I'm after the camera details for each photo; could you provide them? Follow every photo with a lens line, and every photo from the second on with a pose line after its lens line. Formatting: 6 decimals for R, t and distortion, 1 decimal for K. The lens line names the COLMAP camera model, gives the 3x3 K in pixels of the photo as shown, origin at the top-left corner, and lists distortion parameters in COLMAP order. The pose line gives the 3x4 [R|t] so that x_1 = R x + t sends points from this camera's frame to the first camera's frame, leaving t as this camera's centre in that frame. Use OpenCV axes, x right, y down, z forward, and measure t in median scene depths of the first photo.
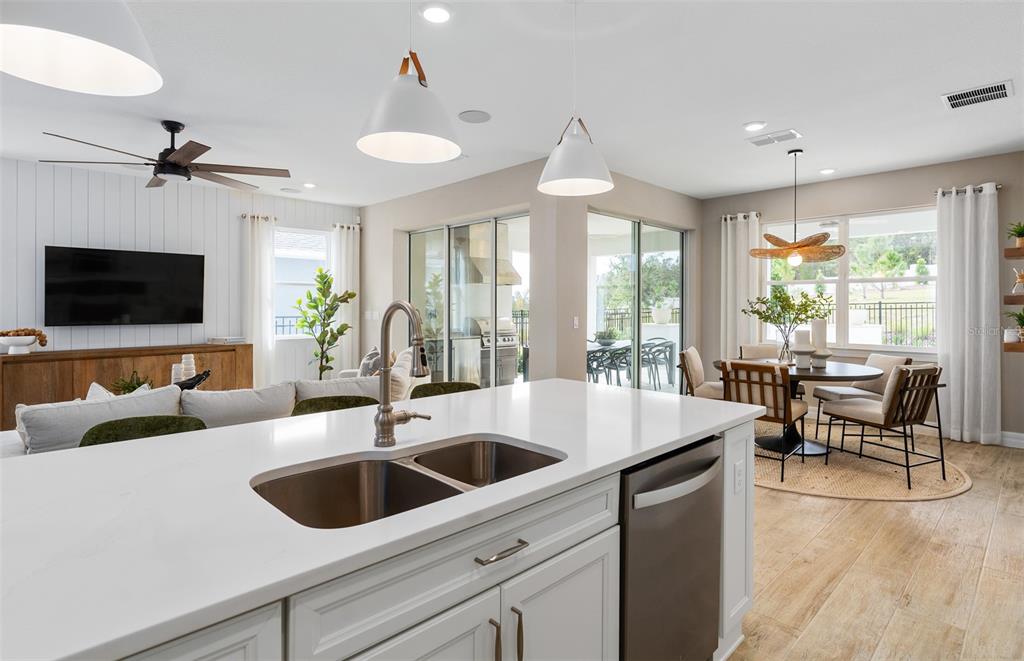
lens RADIAL K [[509.3, 0, 516.4], [0, 509.3, 312.5], [0, 0, 1]] dist [-0.002393, -0.001079]
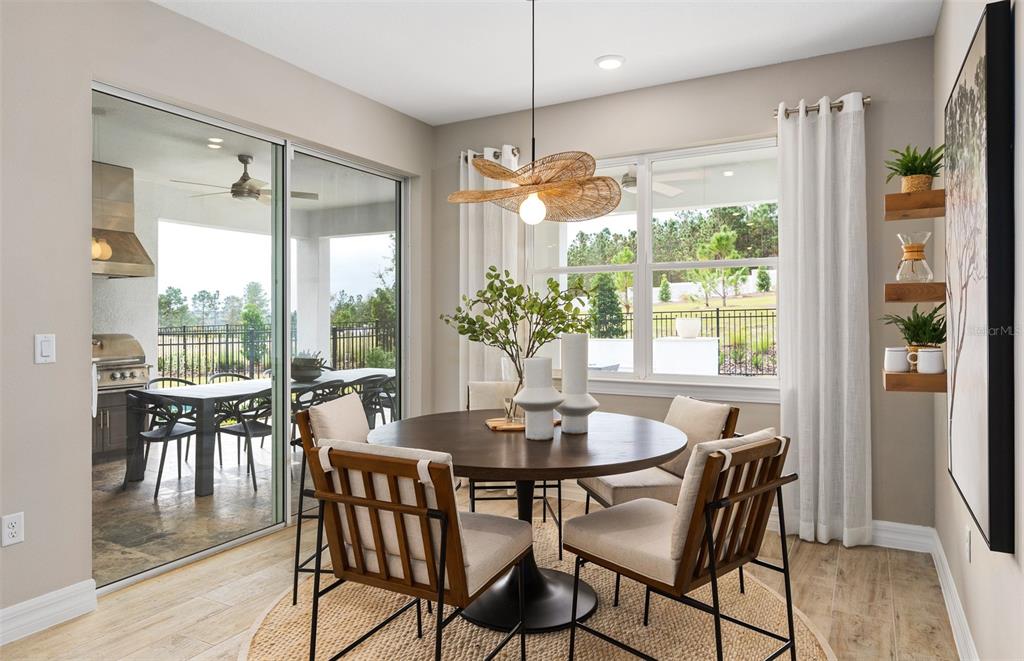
lens RADIAL K [[648.6, 0, 512.0], [0, 648.6, 330.5], [0, 0, 1]] dist [0.002317, 0.000099]
pose [[0.954078, -0.011841, 0.299324, 0.333810], [0.009665, 0.999915, 0.008751, 0.004307], [-0.299402, -0.005456, 0.954111, 0.406220]]
